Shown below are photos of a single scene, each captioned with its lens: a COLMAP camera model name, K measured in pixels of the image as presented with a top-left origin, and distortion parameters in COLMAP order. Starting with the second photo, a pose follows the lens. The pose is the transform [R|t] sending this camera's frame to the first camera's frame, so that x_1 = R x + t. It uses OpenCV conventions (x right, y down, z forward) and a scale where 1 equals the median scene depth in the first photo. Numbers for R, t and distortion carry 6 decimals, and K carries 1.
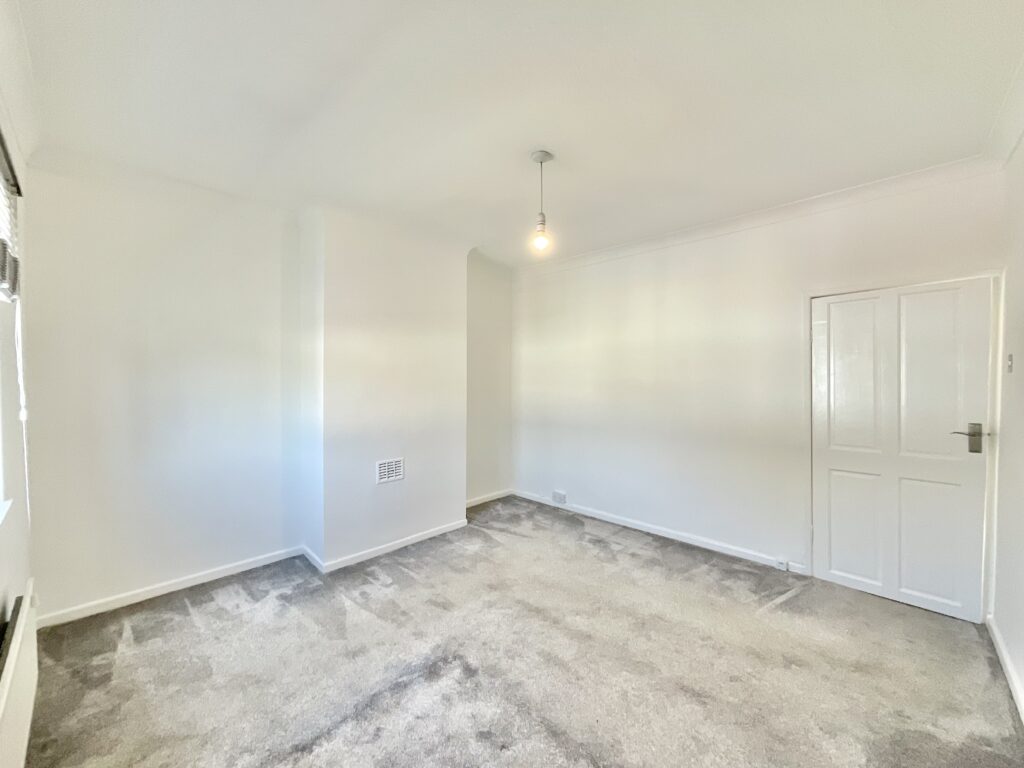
lens RADIAL K [[410.9, 0, 514.1], [0, 410.9, 385.5], [0, 0, 1]] dist [-0.011966, 0.000616]
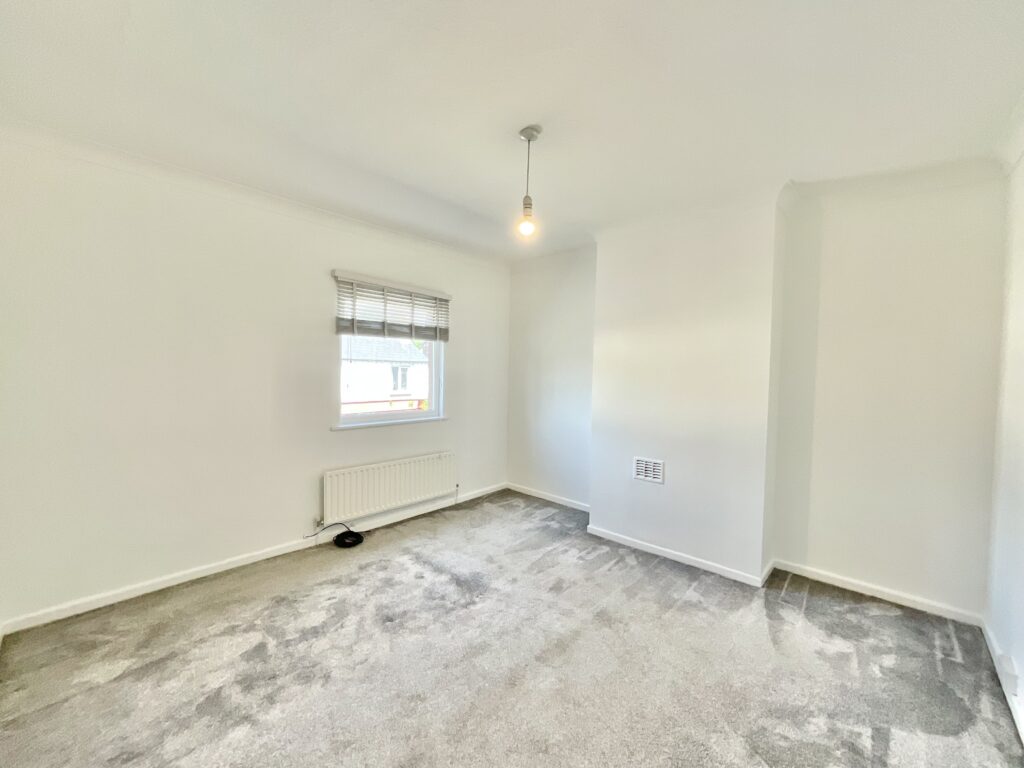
lens RADIAL K [[410.9, 0, 514.1], [0, 410.9, 381.4], [0, 0, 1]] dist [-0.011966, 0.000616]
pose [[0.015610, 0.027135, -0.999510, 0.808785], [-0.038846, 0.998893, 0.026512, -0.024175], [0.999123, 0.038413, 0.016647, 0.776425]]
